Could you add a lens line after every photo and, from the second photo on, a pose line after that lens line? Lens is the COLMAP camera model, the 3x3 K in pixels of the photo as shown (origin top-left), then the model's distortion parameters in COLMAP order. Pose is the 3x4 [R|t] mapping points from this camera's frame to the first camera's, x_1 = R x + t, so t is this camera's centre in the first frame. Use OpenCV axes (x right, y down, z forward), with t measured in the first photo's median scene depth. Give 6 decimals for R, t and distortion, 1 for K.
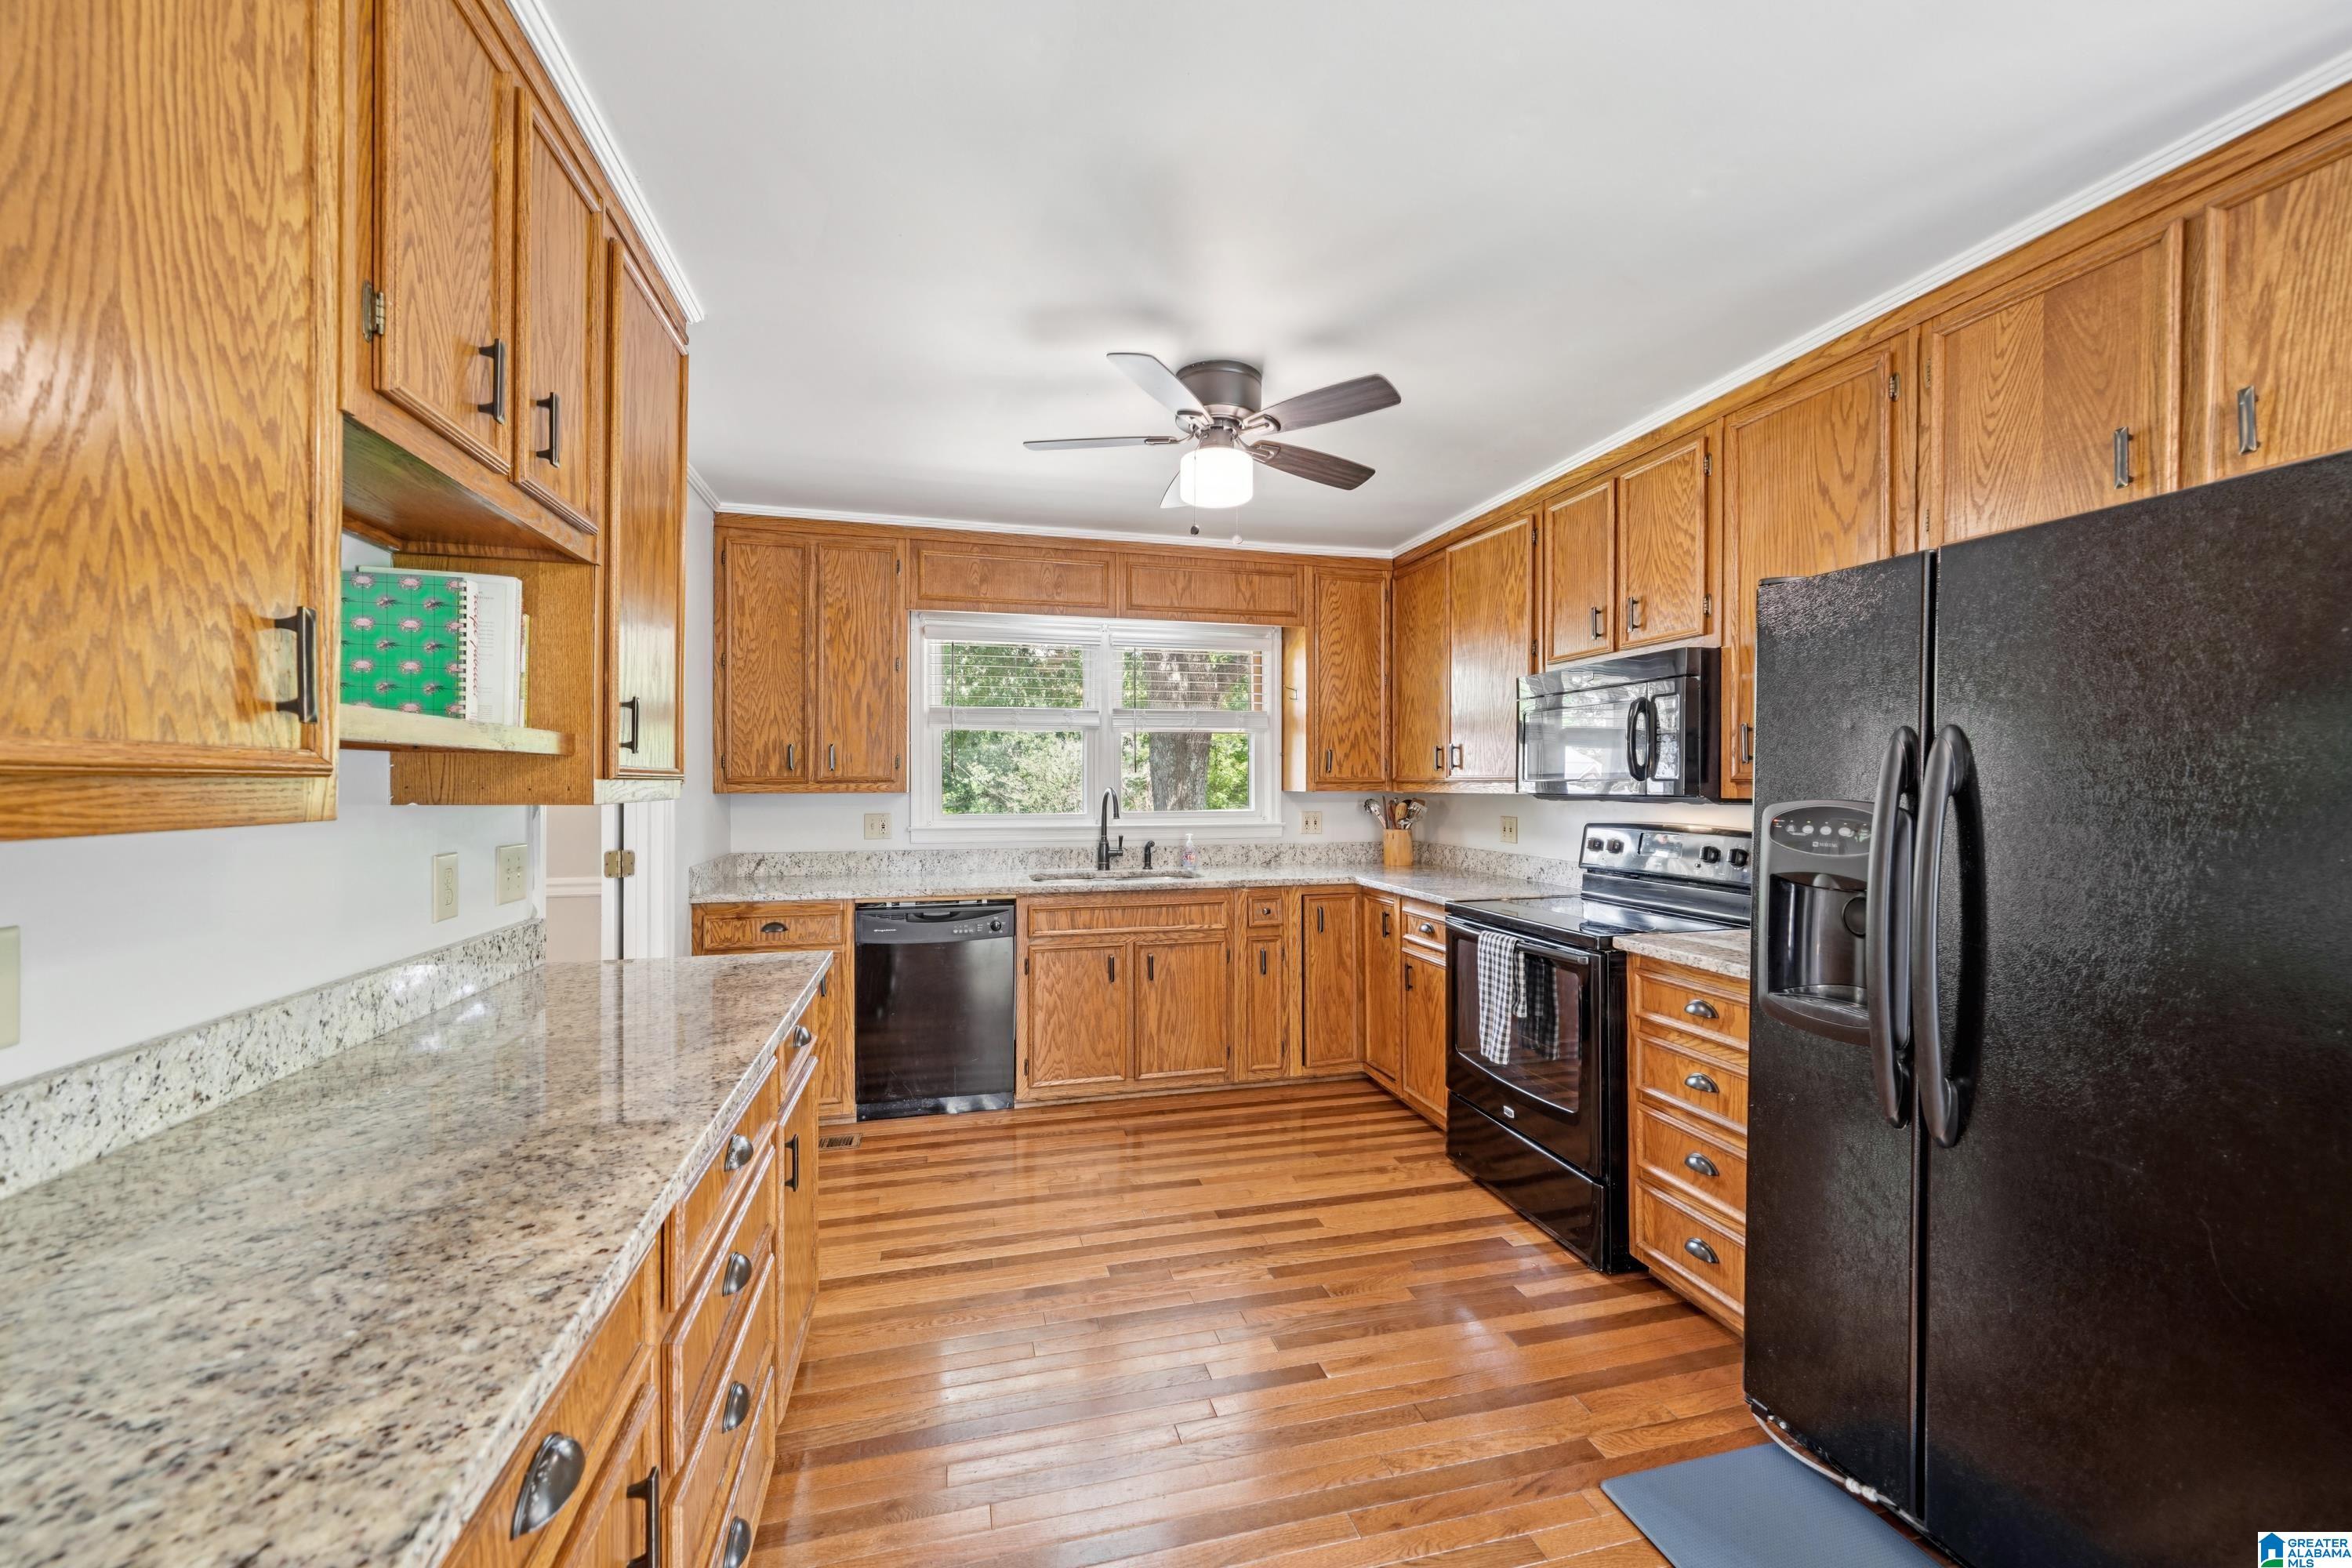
lens RADIAL K [[887.6, 0, 1176.0], [0, 887.6, 784.0], [0, 0, 1]] dist [-0.034262, -0.000099]
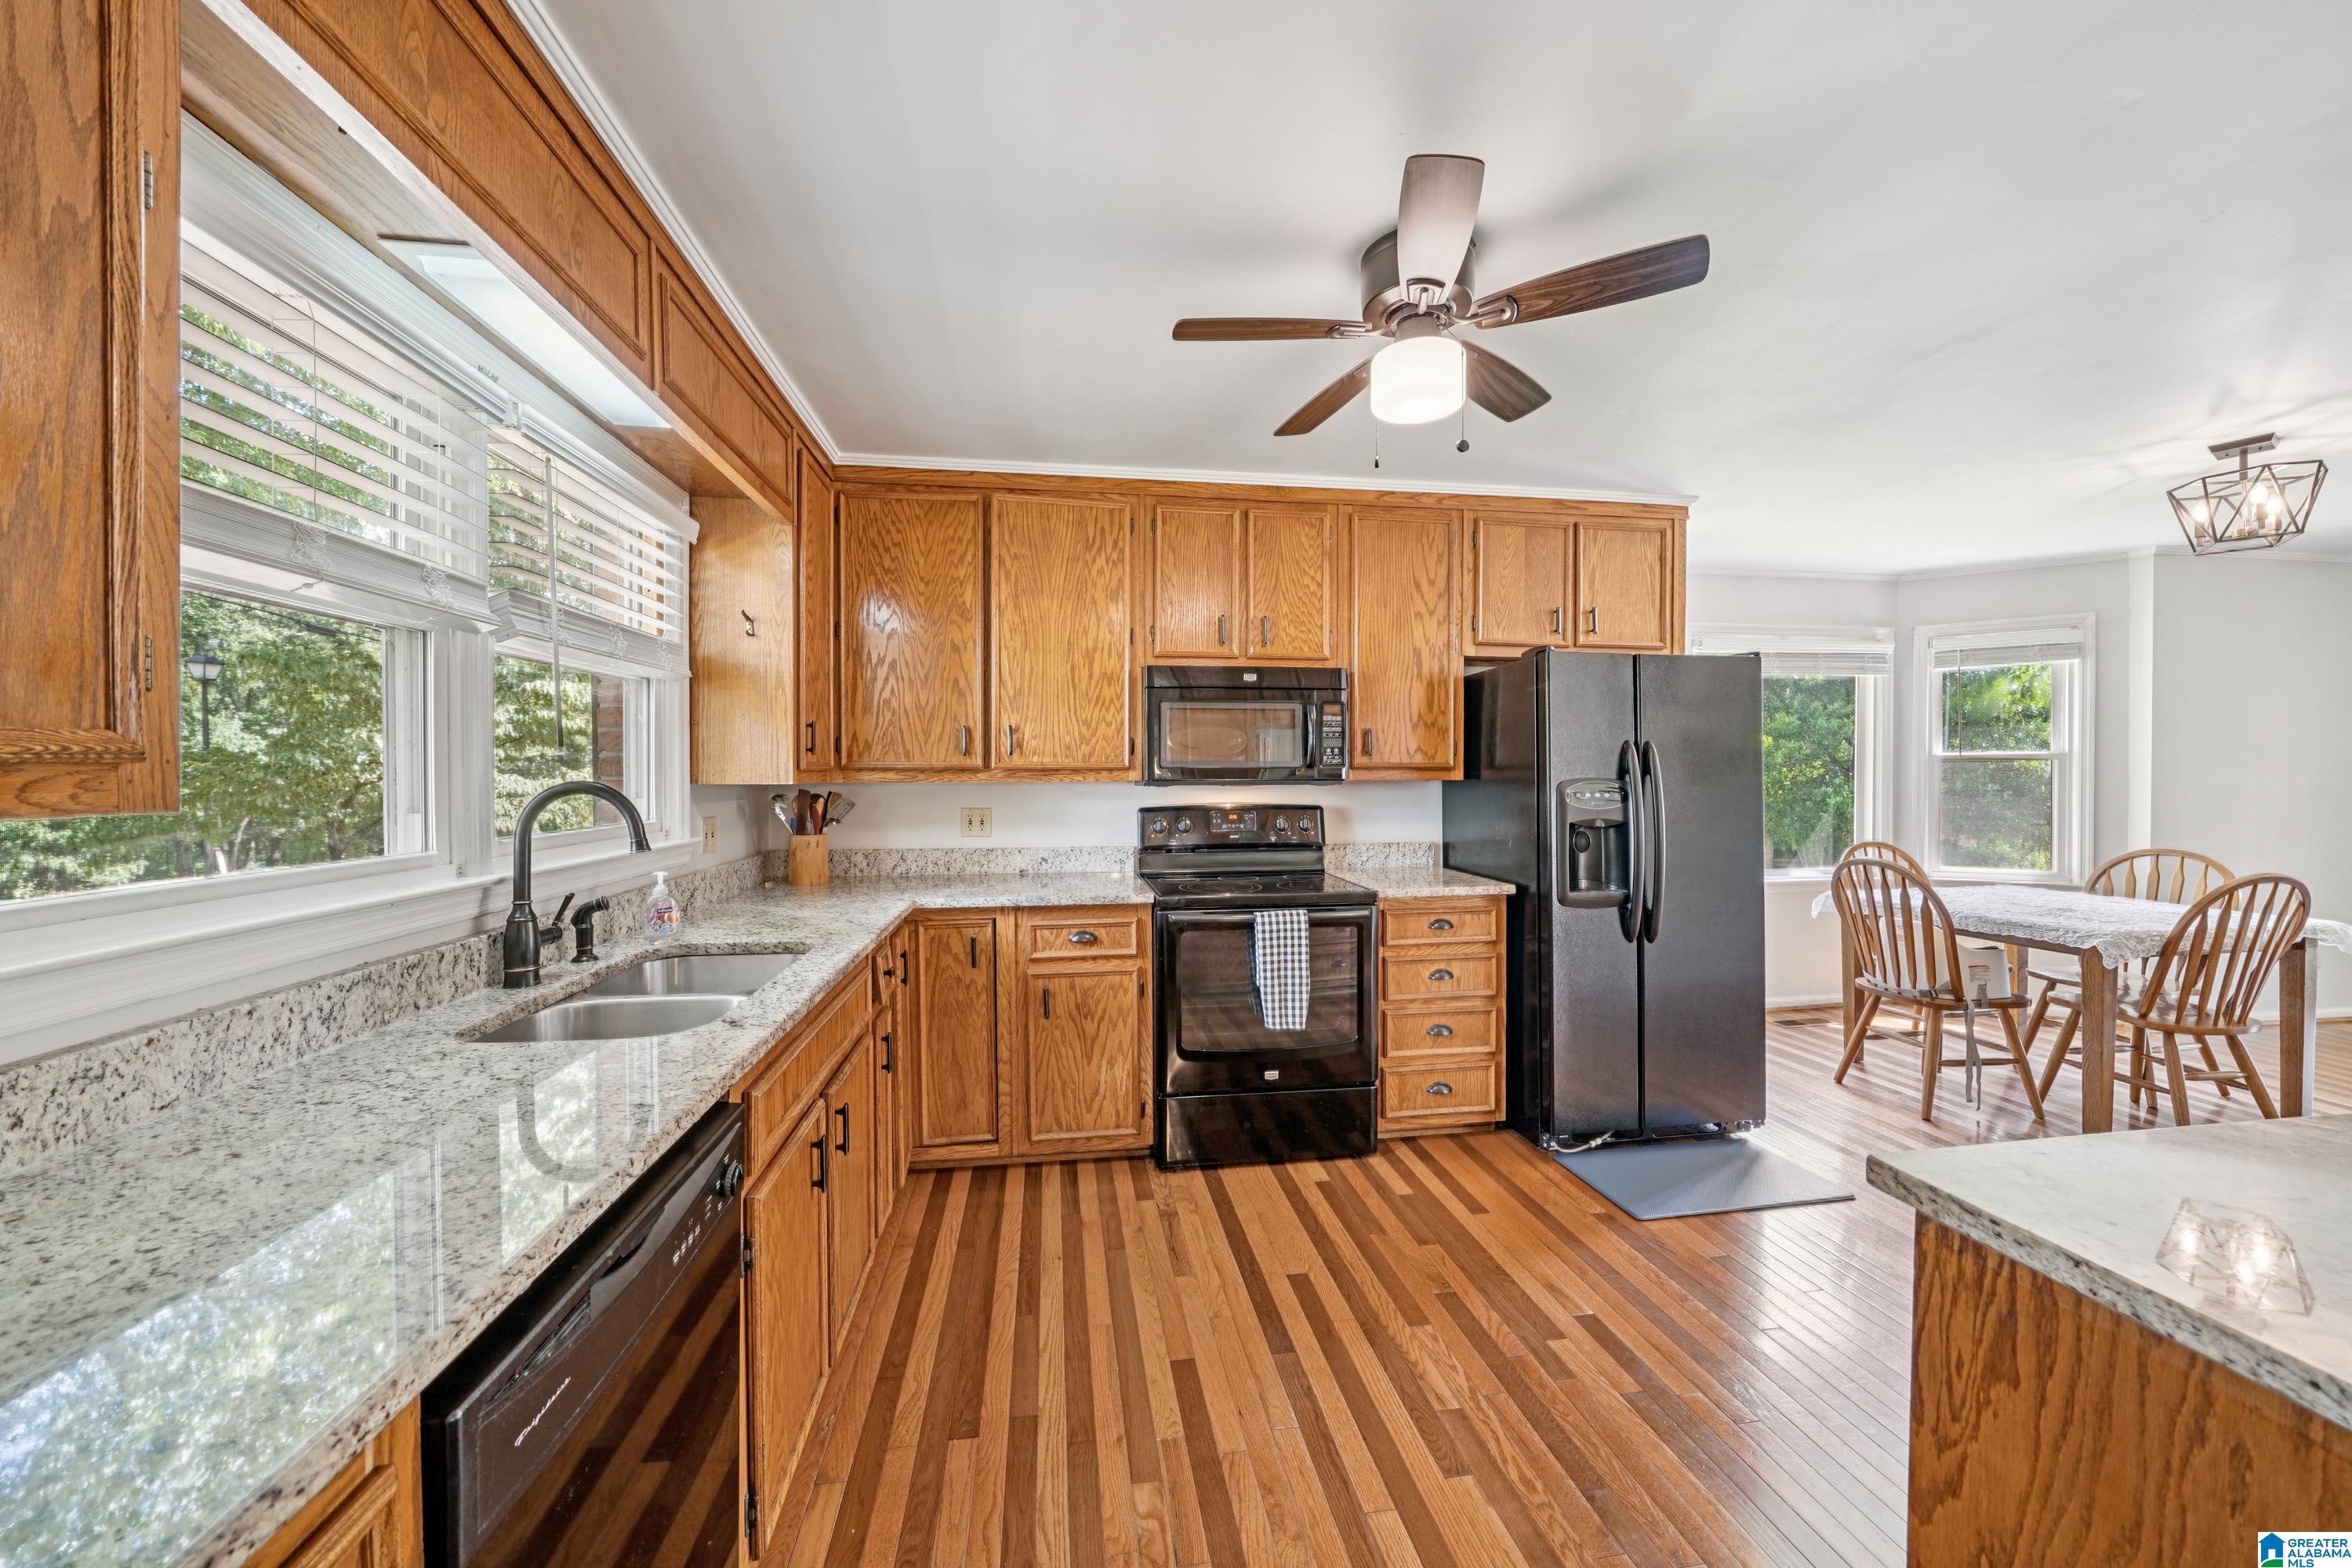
lens RADIAL K [[823.4, 0, 1176.0], [0, 823.4, 784.0], [0, 0, 1]] dist [-0.029635, -0.000076]
pose [[0.102196, -0.012598, 0.994685, -0.647638], [0.004423, 0.999916, 0.012209, 0.004793], [-0.994754, 0.003152, 0.102243, 1.047388]]
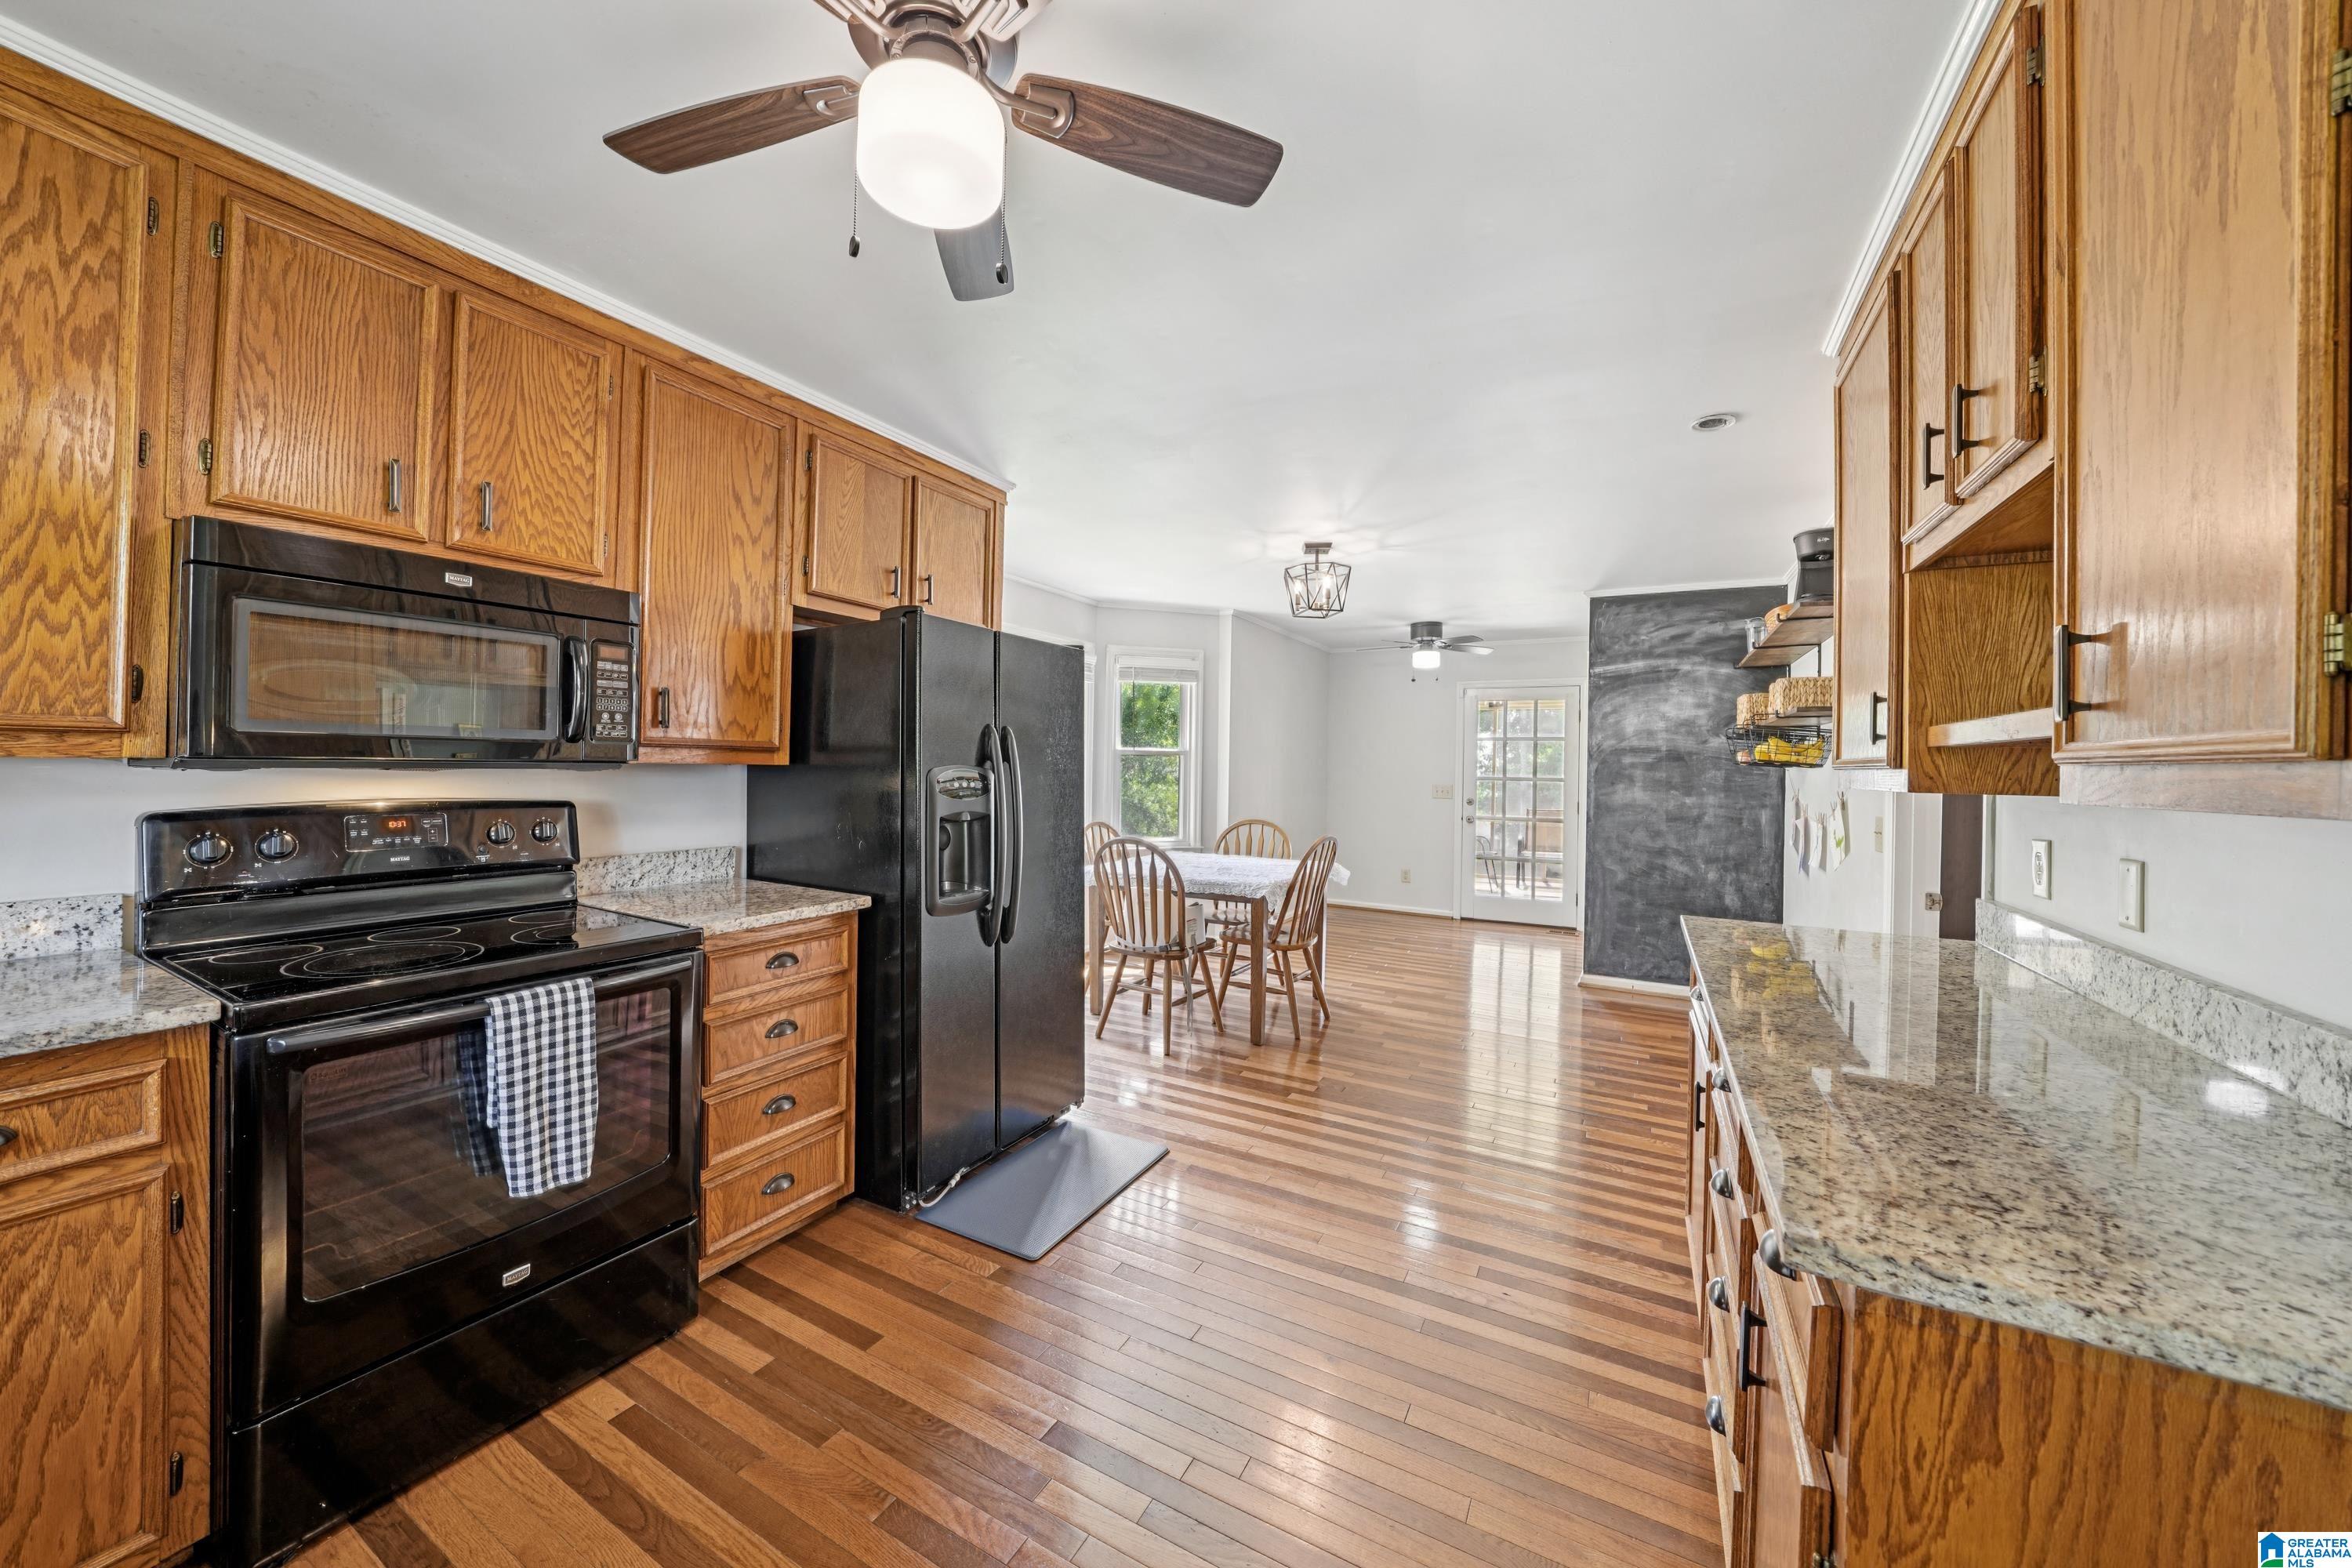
lens RADIAL K [[829.0, 0, 1155.4], [0, 829.0, 762.1], [0, 0, 1]] dist [-0.026318, 0.003680]
pose [[-0.722115, -0.011969, 0.691669, -0.347369], [-0.017941, 0.999838, -0.001430, 0.006326], [-0.691540, -0.013441, -0.722213, 1.142777]]
